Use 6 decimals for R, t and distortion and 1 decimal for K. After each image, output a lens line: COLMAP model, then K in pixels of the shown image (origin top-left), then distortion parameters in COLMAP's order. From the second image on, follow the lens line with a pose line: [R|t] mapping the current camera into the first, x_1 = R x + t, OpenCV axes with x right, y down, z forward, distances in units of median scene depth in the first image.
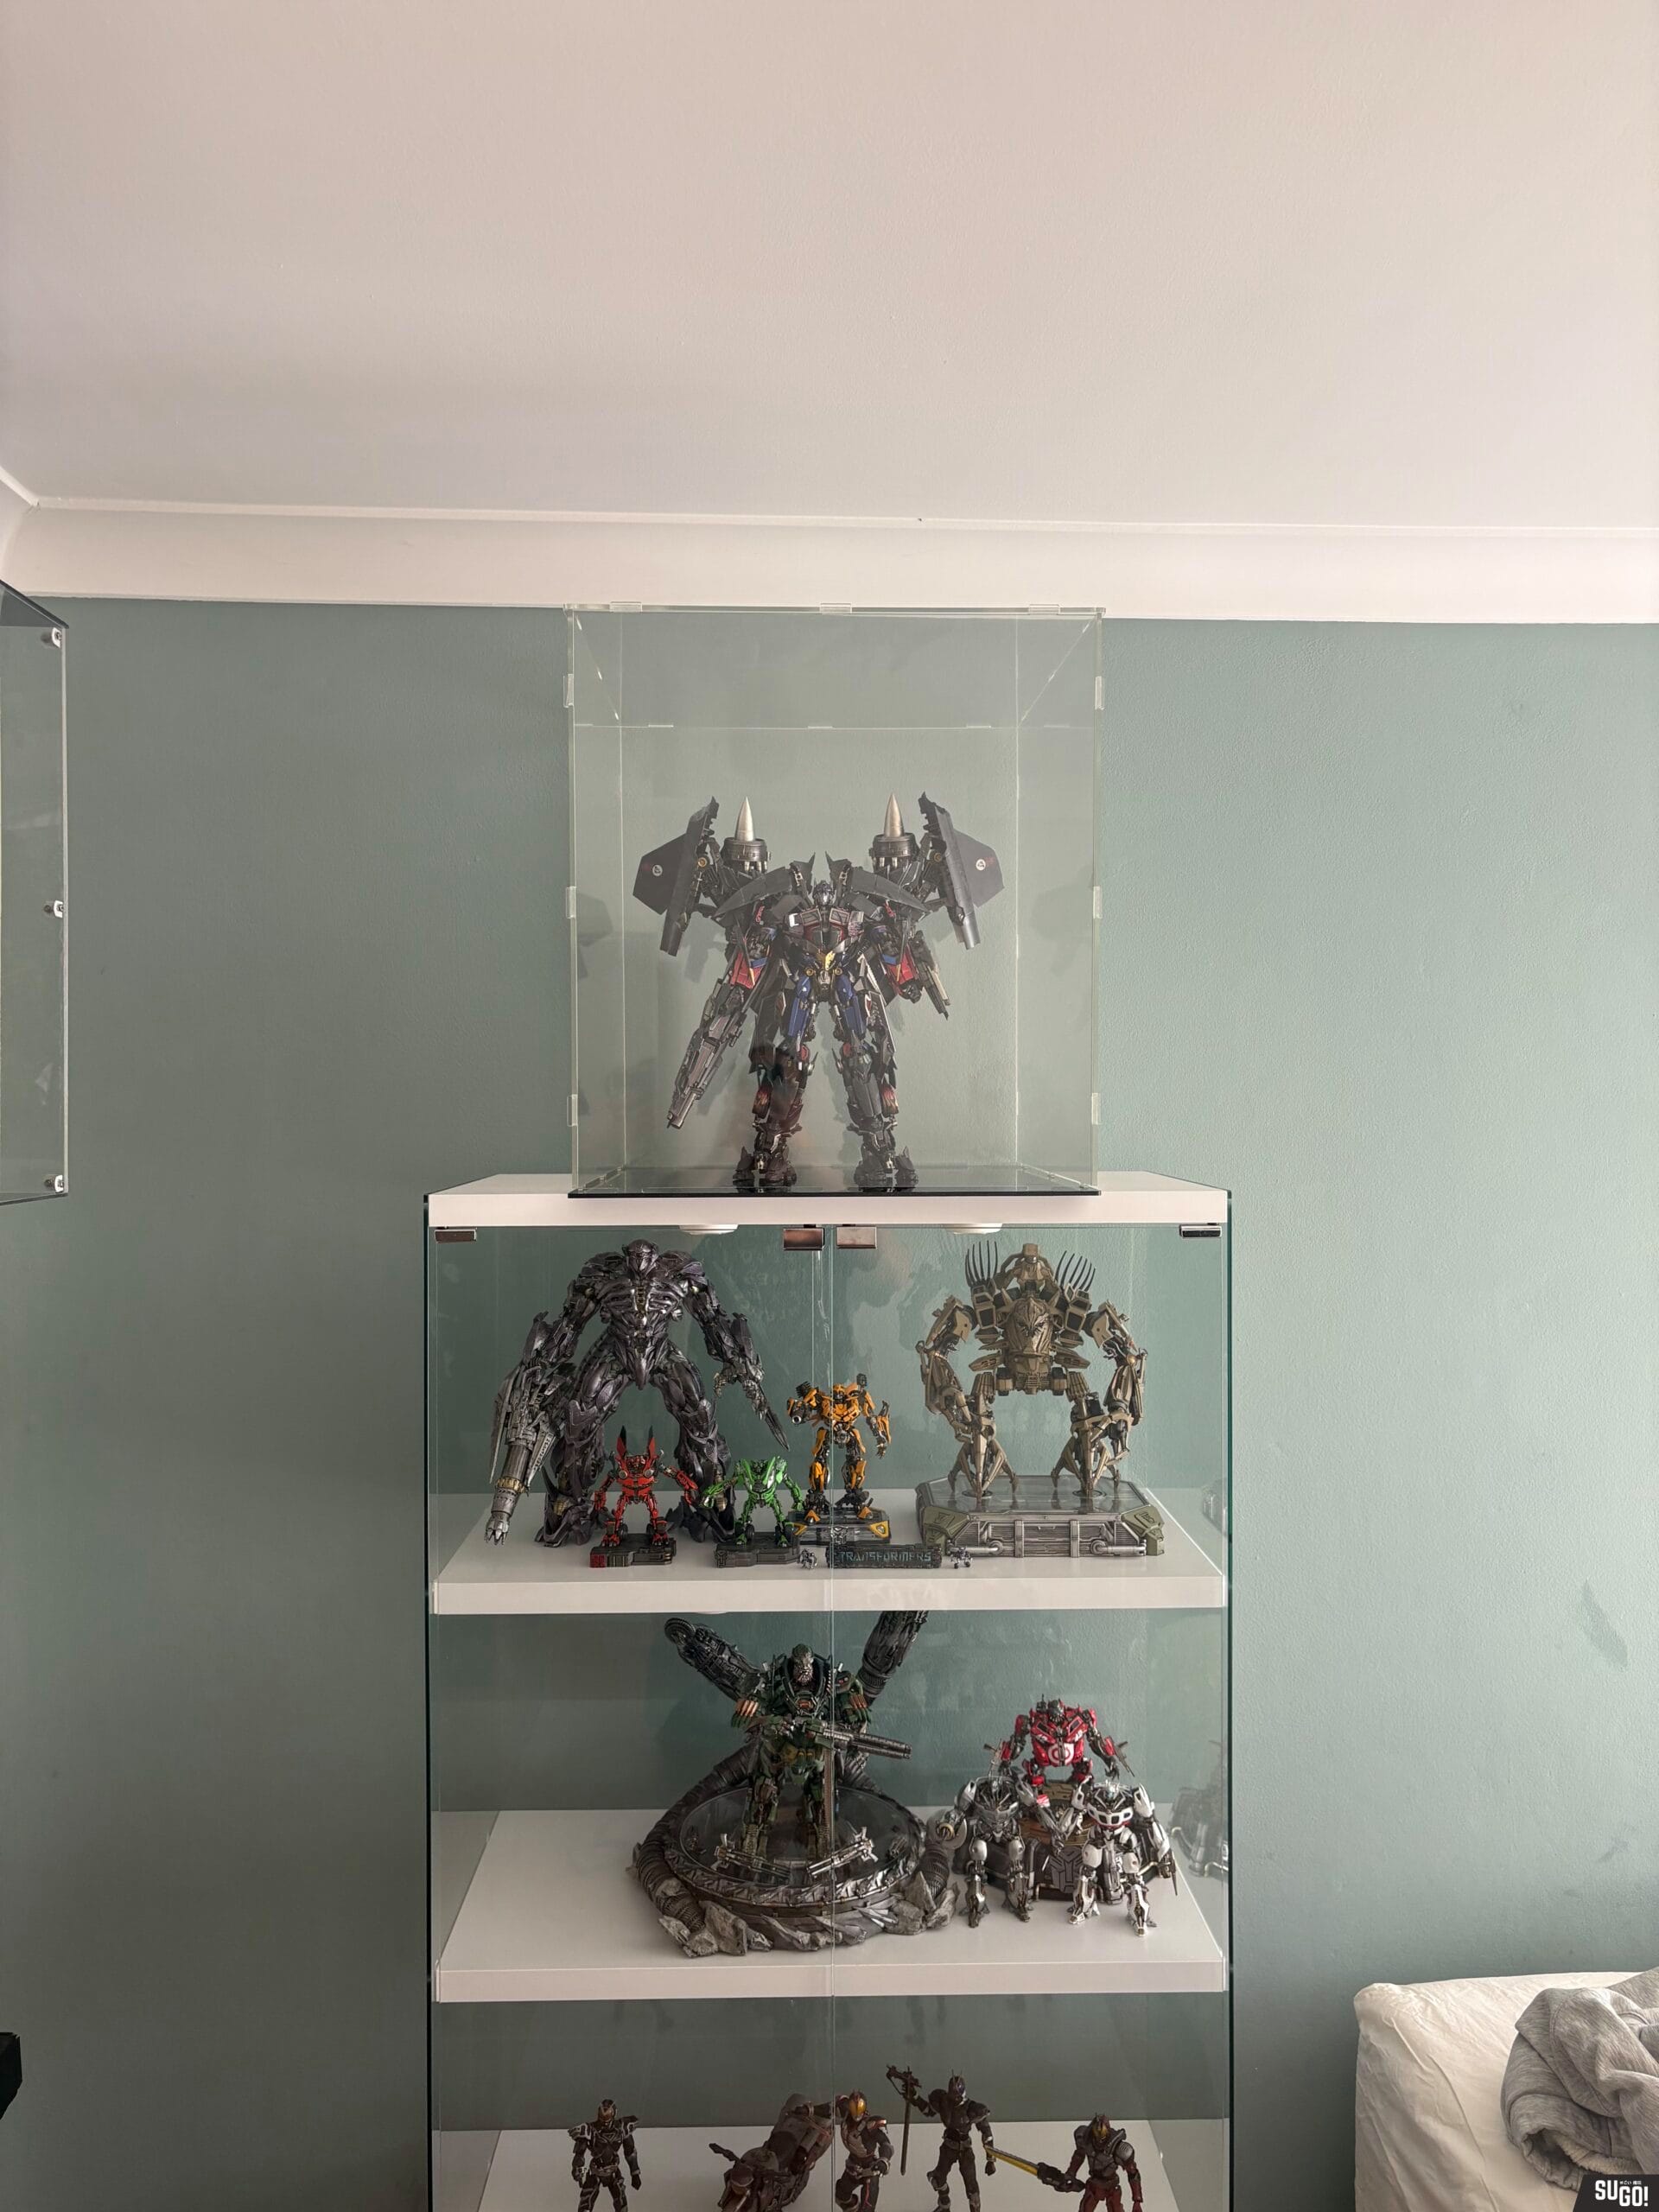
lens RADIAL K [[1715.2, 0, 823.8], [0, 1715.2, 1099.3], [0, 0, 1]] dist [0.021804, -0.042072]
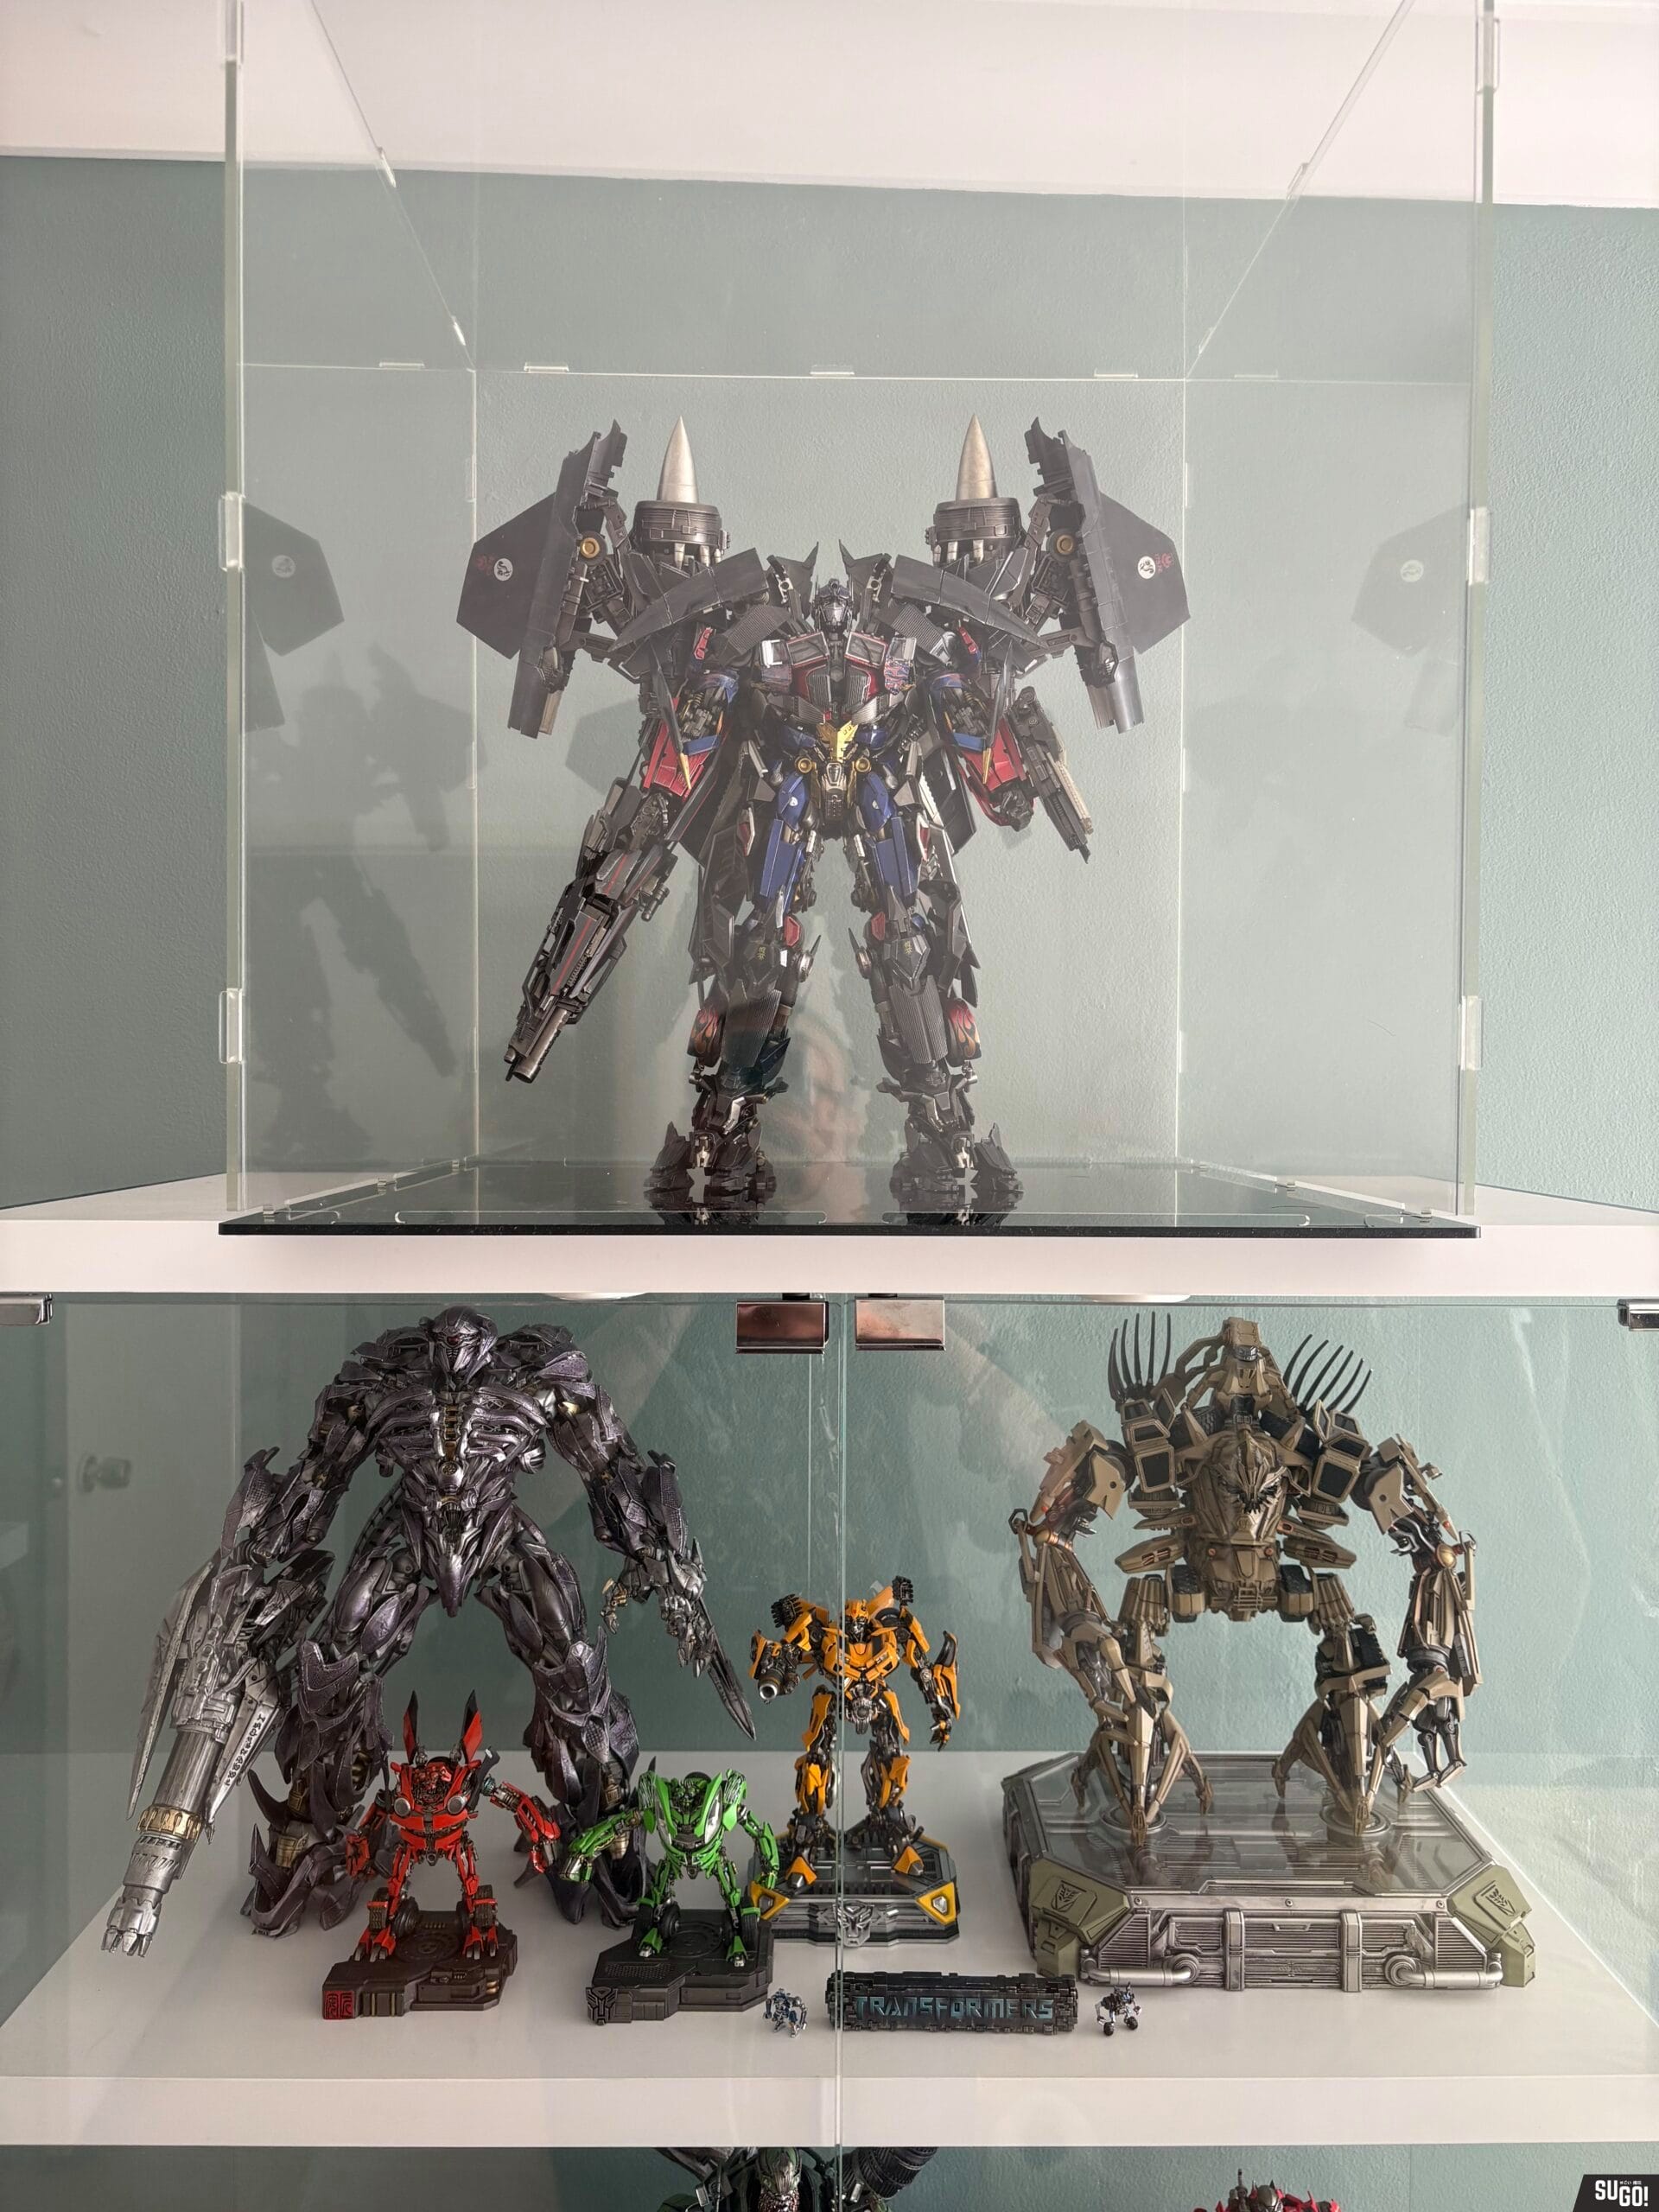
lens RADIAL K [[1715.2, 0, 833.8], [0, 1715.2, 1108.1], [0, 0, 1]] dist [0.021804, -0.042072]
pose [[0.999963, 0.008527, 0.000618, 0.000555], [-0.008532, 0.999919, 0.009406, 0.018666], [-0.000538, -0.009411, 0.999956, 0.505062]]
